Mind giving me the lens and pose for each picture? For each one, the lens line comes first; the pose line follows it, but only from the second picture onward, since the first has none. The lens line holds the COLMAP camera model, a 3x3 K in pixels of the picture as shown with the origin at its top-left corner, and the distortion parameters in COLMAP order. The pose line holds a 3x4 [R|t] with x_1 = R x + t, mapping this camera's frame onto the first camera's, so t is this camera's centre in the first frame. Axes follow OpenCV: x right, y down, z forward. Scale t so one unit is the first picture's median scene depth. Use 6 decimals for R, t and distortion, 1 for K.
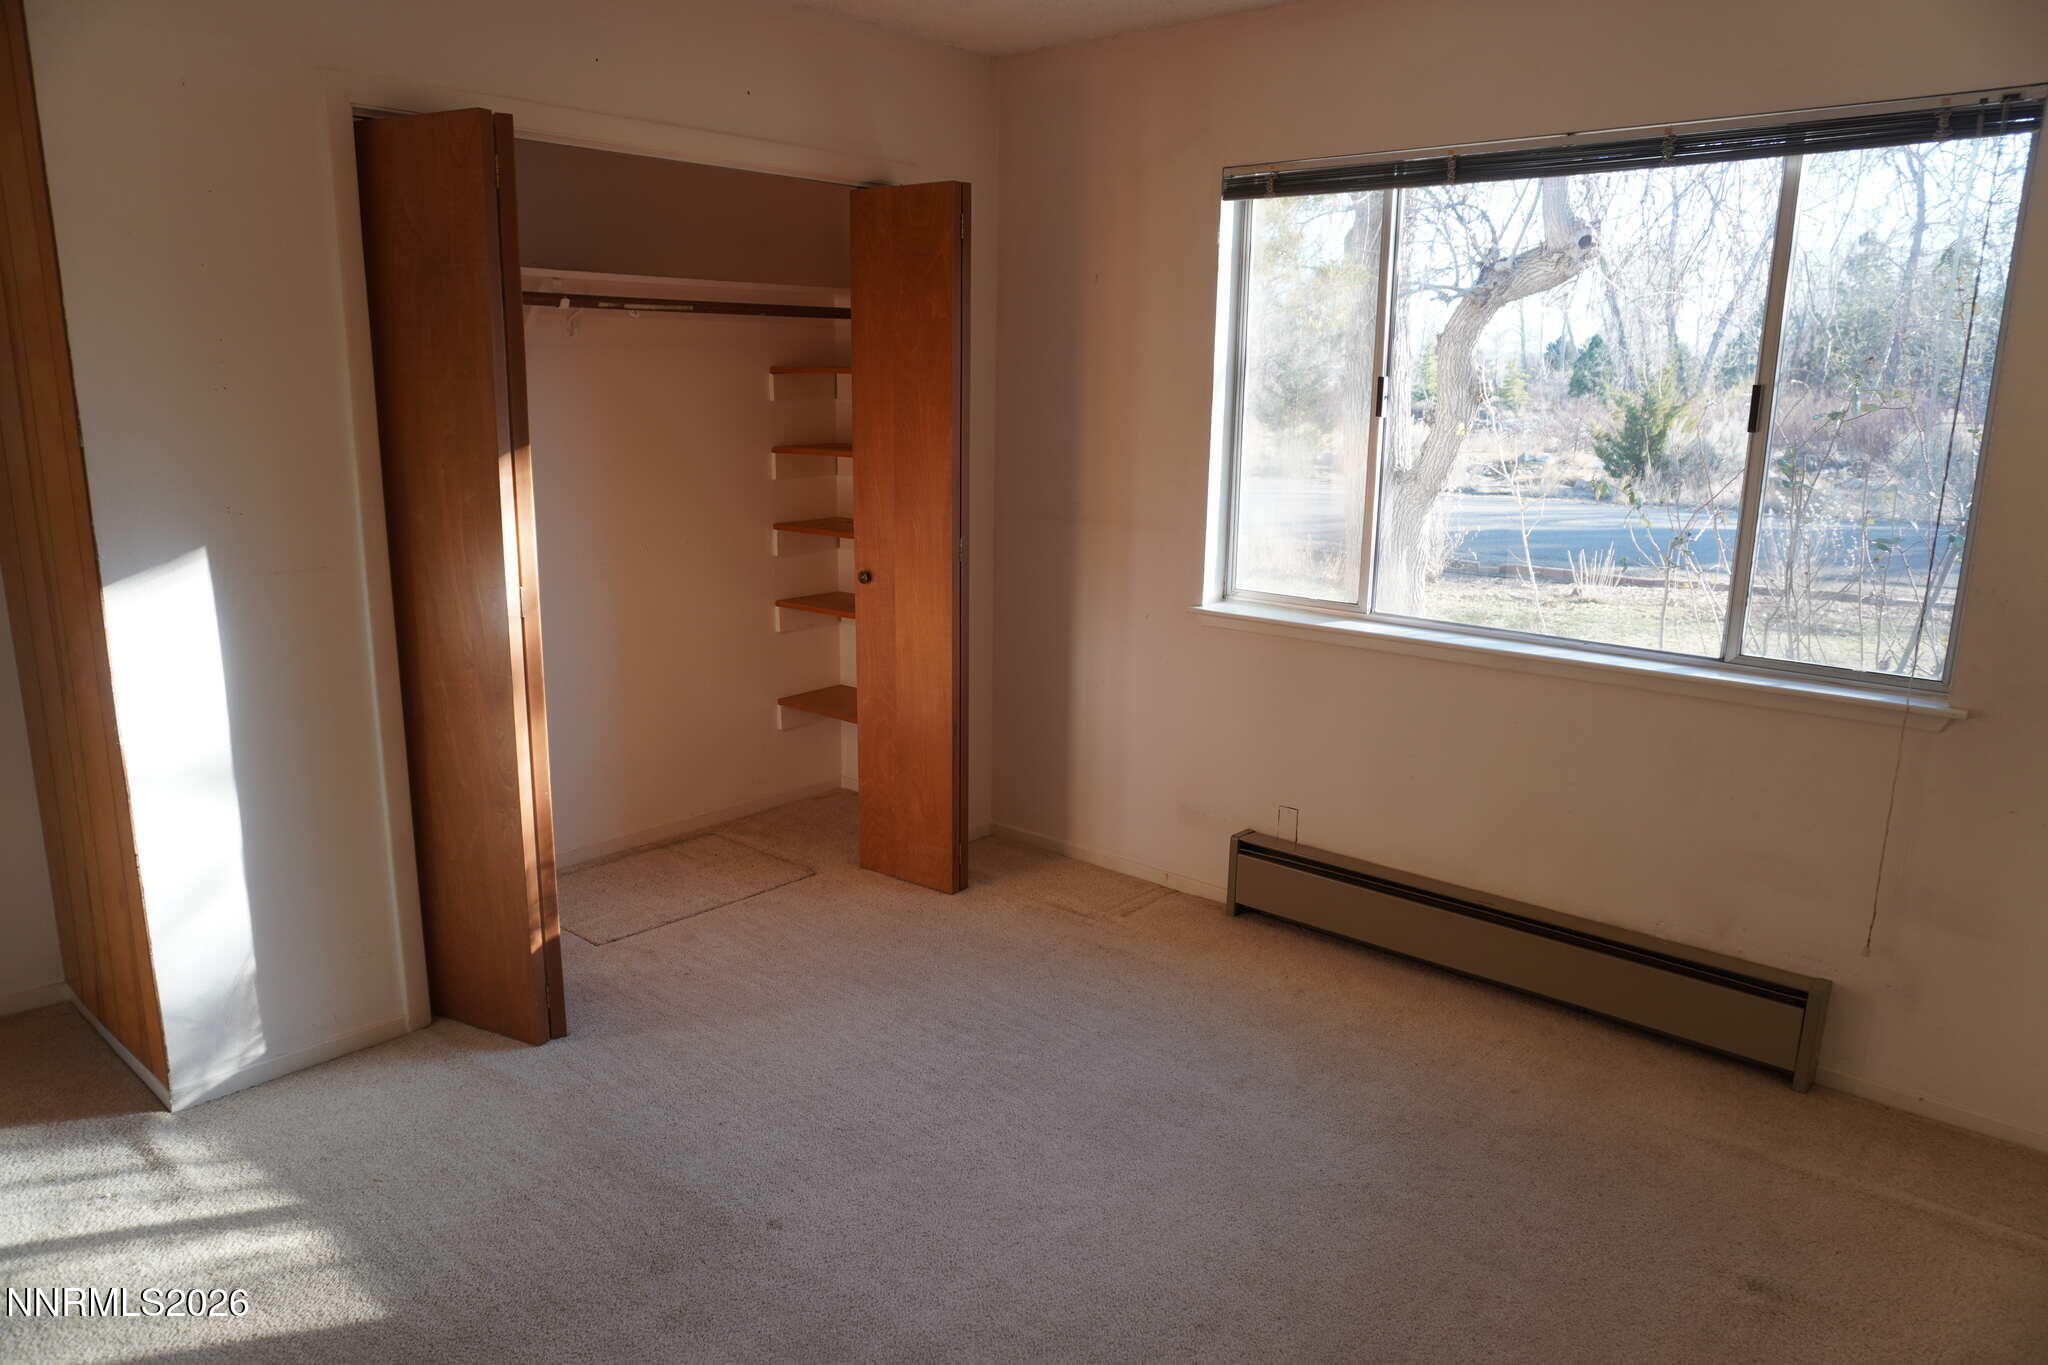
lens RADIAL K [[1398.2, 0, 1024.0], [0, 1398.2, 682.5], [0, 0, 1]] dist [-0.009495, -0.003866]
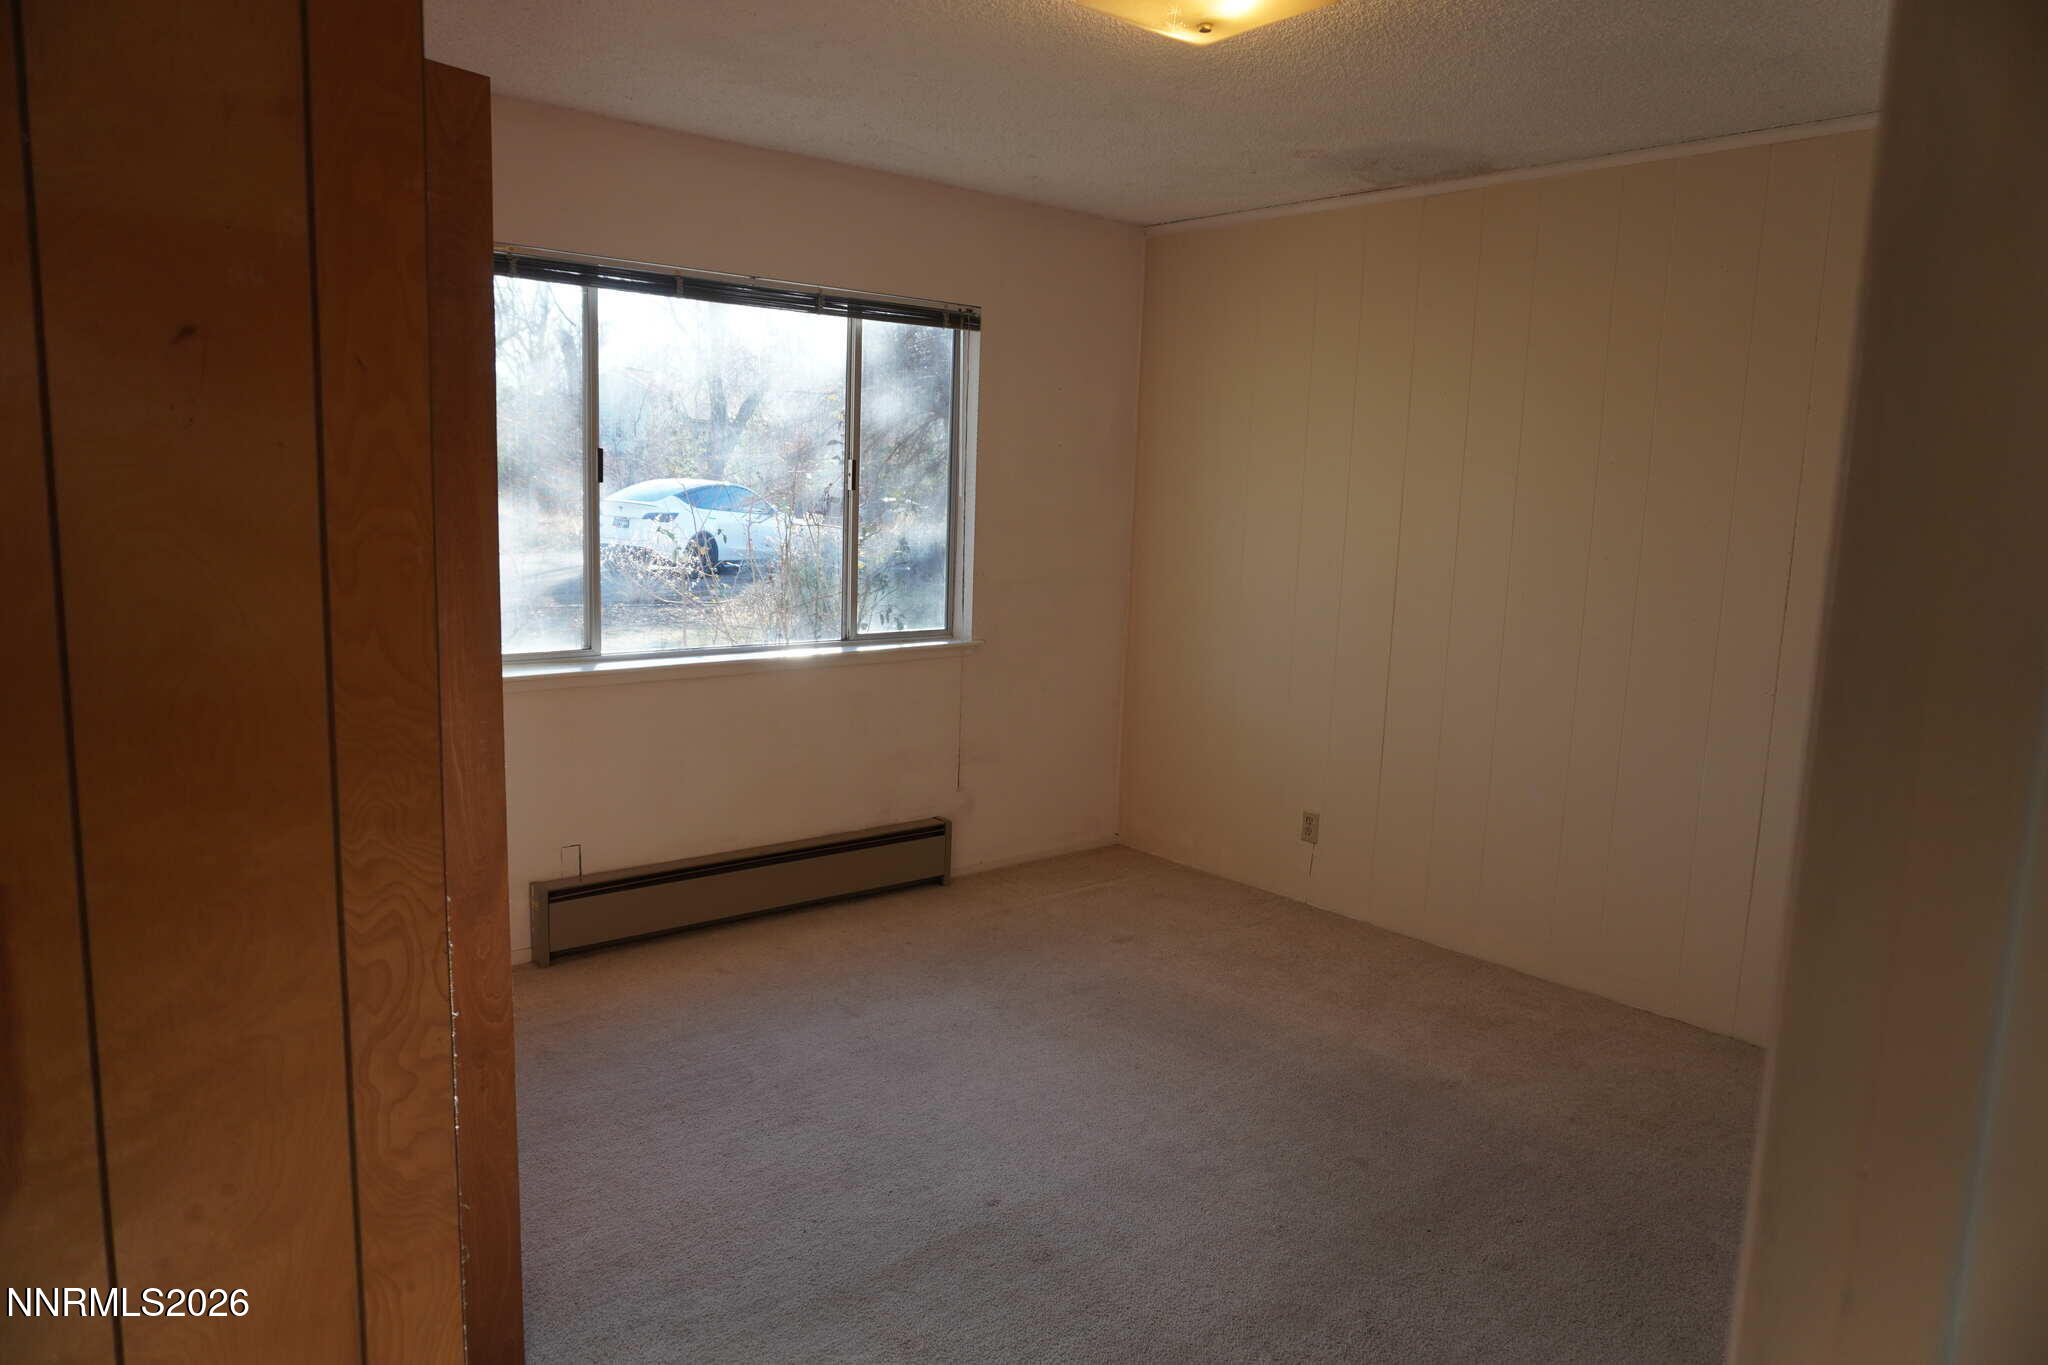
lens RADIAL K [[1374.4, 0, 1024.0], [0, 1374.4, 682.5], [0, 0, 1]] dist [-0.041501, 0.039333]
pose [[0.133184, -0.144394, 0.980516, -0.967462], [0.187325, 0.975165, 0.118162, -0.113887], [-0.973227, 0.167938, 0.156925, 0.599279]]
